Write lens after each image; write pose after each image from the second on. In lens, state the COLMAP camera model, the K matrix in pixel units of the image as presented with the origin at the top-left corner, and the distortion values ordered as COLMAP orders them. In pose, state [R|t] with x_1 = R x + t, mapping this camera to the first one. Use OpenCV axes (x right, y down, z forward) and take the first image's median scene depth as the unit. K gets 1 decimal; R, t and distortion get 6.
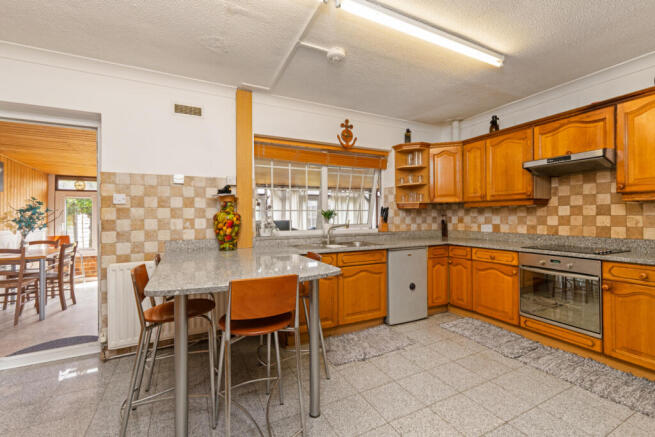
lens RADIAL K [[281.5, 0, 331.7], [0, 281.5, 217.7], [0, 0, 1]] dist [0.000321, 0.000057]
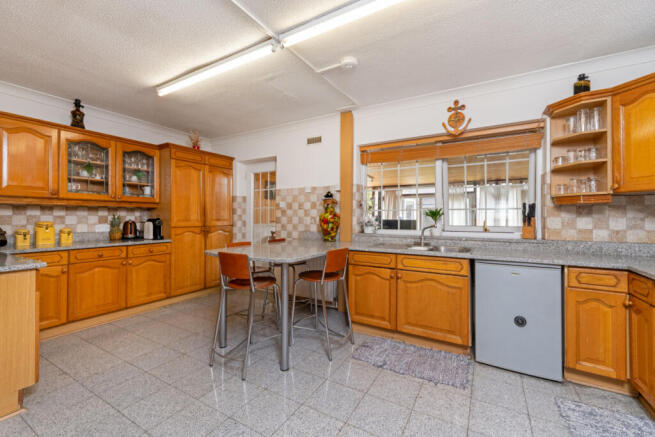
lens RADIAL K [[274.8, 0, 327.5], [0, 274.8, 218.5], [0, 0, 1]] dist [0.000906, 0.000088]
pose [[0.537666, 0.014806, -0.843028, 0.601605], [-0.009420, 0.999889, 0.011553, -0.004056], [0.843105, 0.001729, 0.537746, 0.266144]]
